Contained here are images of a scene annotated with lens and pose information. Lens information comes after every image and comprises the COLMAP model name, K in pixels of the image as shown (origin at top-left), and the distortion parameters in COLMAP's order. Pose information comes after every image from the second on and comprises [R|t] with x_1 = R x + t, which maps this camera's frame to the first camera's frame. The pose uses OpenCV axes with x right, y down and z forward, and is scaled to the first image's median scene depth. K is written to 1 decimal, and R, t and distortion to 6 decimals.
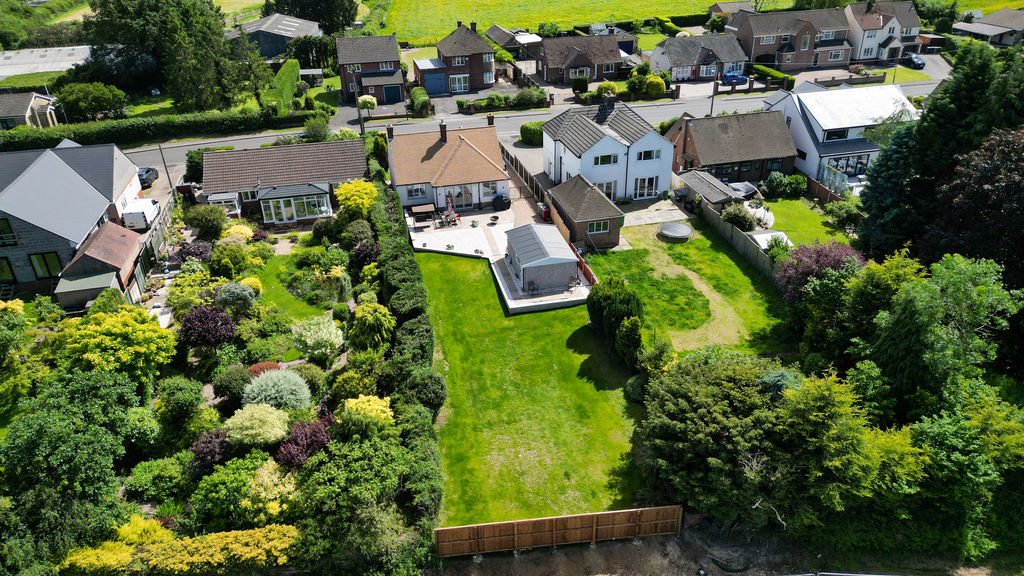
lens RADIAL K [[712.3, 0, 509.3], [0, 712.3, 287.2], [0, 0, 1]] dist [0.085794, -0.088951]
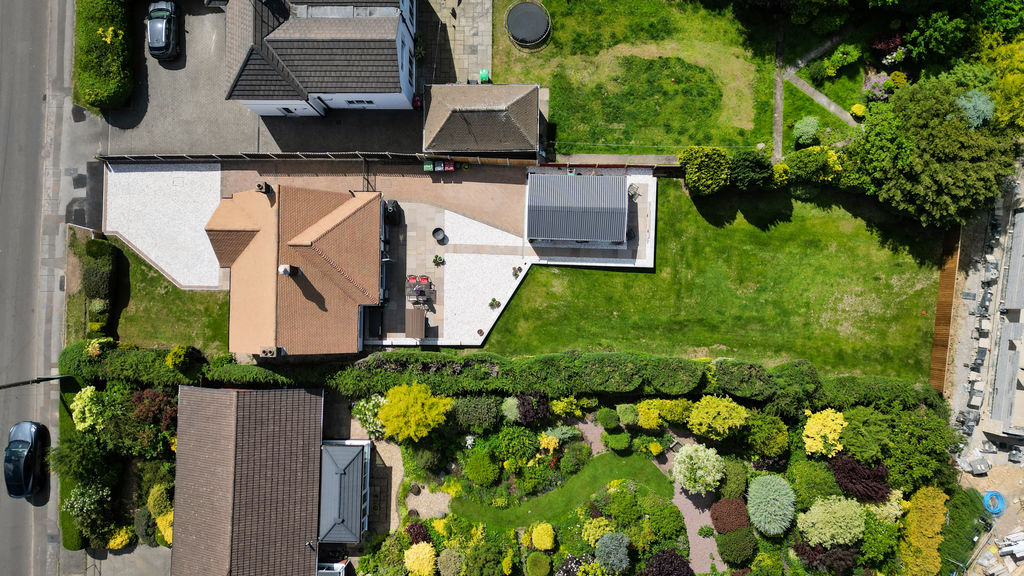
lens RADIAL K [[712.3, 0, 509.3], [0, 712.3, 287.2], [0, 0, 1]] dist [0.085794, -0.088951]
pose [[0.243332, -0.968656, 0.049955, -0.095291], [0.486445, 0.166432, 0.857713, -0.699856], [-0.839143, -0.184409, 0.511696, 0.529807]]
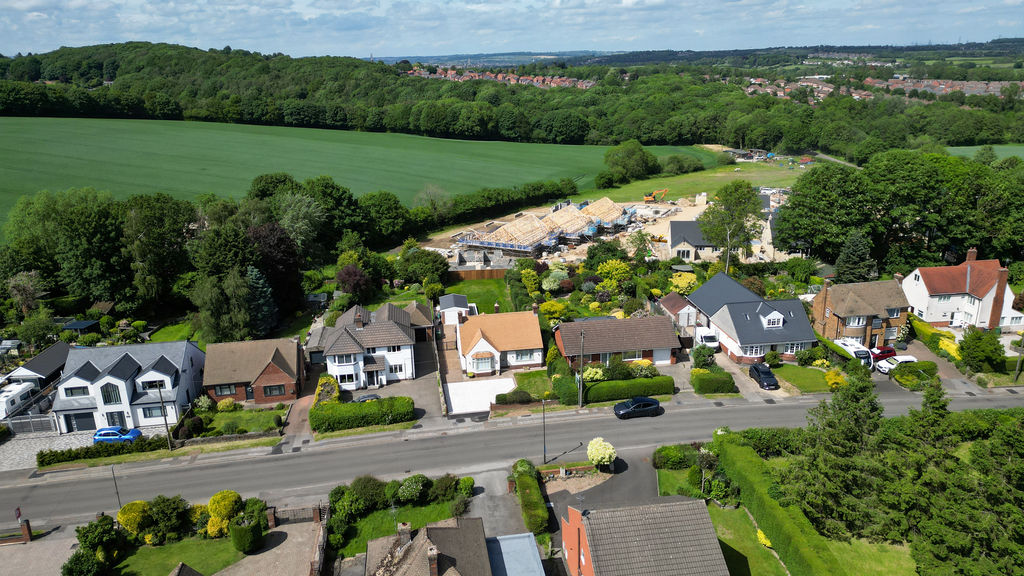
lens RADIAL K [[712.3, 0, 509.3], [0, 712.3, 287.2], [0, 0, 1]] dist [0.085794, -0.088951]
pose [[-0.994911, 0.022282, 0.098266, -0.263635], [0.086255, 0.692459, 0.716282, -1.285839], [-0.052085, 0.721113, -0.690857, 2.001418]]
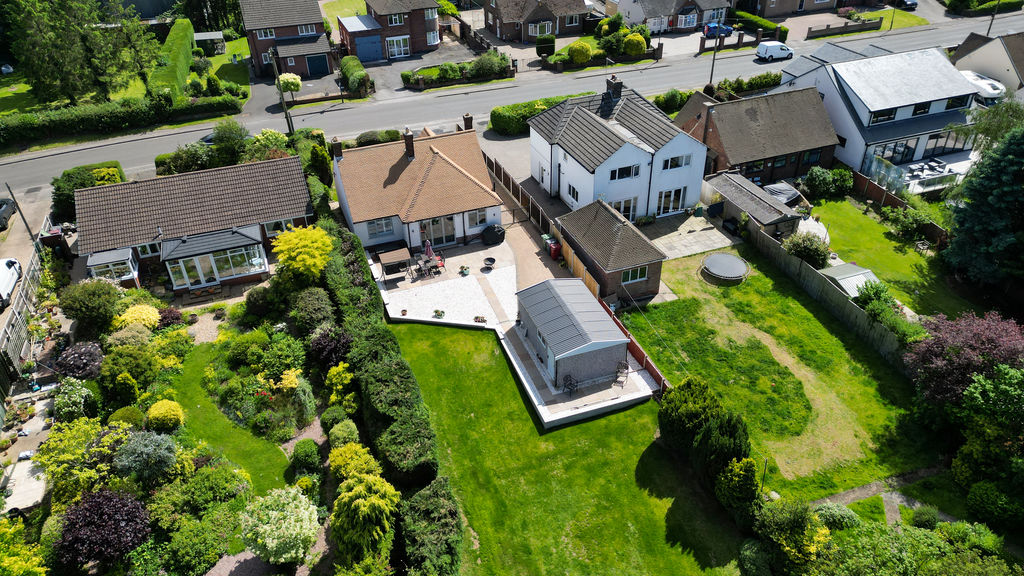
lens RADIAL K [[712.3, 0, 509.3], [0, 712.3, 287.2], [0, 0, 1]] dist [0.085794, -0.088951]
pose [[0.992248, -0.069442, 0.103061, -0.079458], [0.059102, 0.993211, 0.100199, -0.143221], [-0.109319, -0.093331, 0.989615, 0.240843]]
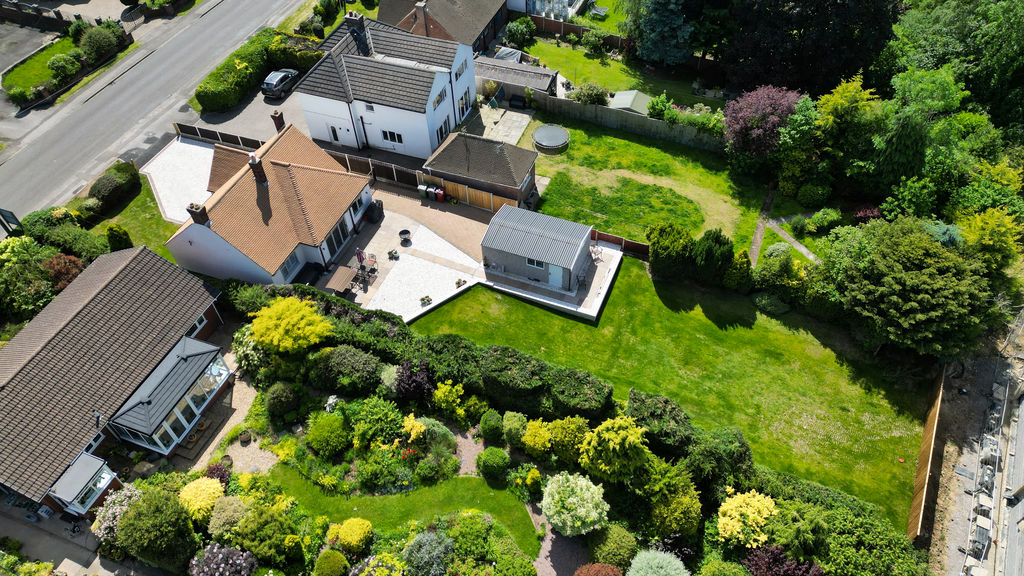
lens RADIAL K [[712.3, 0, 509.3], [0, 712.3, 287.2], [0, 0, 1]] dist [0.085794, -0.088951]
pose [[0.564939, -0.613751, 0.551502, -0.424814], [0.409297, 0.788796, 0.458559, -0.363477], [-0.716463, -0.033330, 0.696828, 0.358559]]
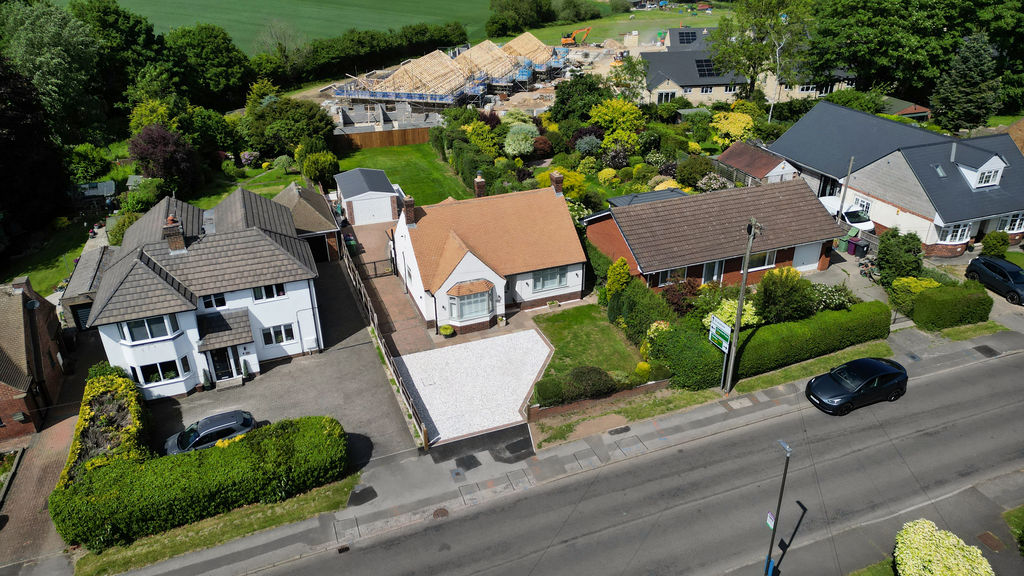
lens RADIAL K [[712.3, 0, 509.3], [0, 712.3, 287.2], [0, 0, 1]] dist [0.085794, -0.088951]
pose [[-0.991544, 0.094728, -0.088700, -0.054711], [-0.019606, 0.566312, 0.823958, -0.748757], [0.128284, 0.818729, -0.559665, 1.516374]]
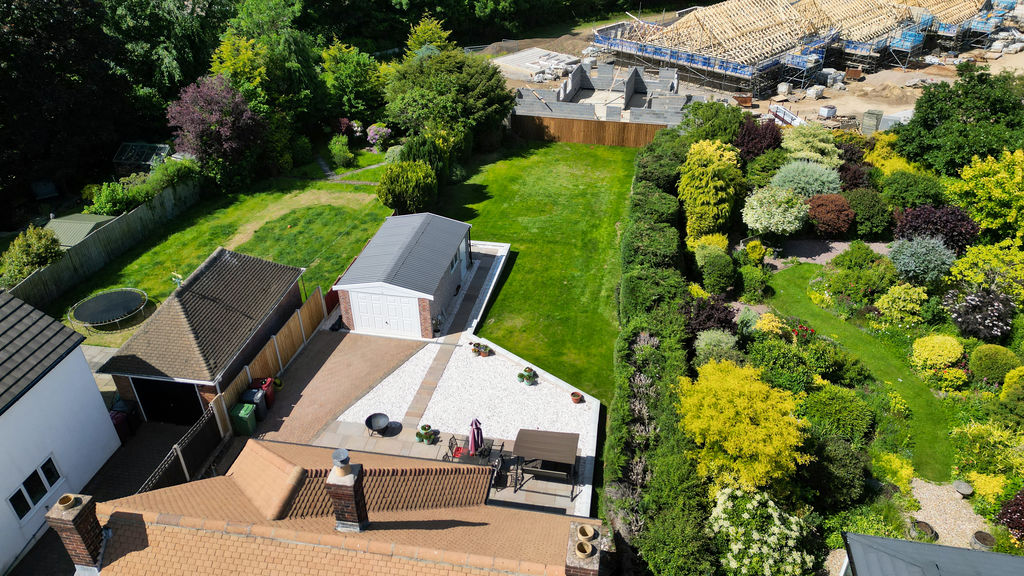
lens RADIAL K [[712.3, 0, 509.3], [0, 712.3, 287.2], [0, 0, 1]] dist [0.085794, -0.088951]
pose [[-0.915609, -0.179030, 0.360013, -0.213448], [0.227149, 0.508490, 0.830567, -0.441251], [-0.331759, 0.842251, -0.424911, 1.071189]]
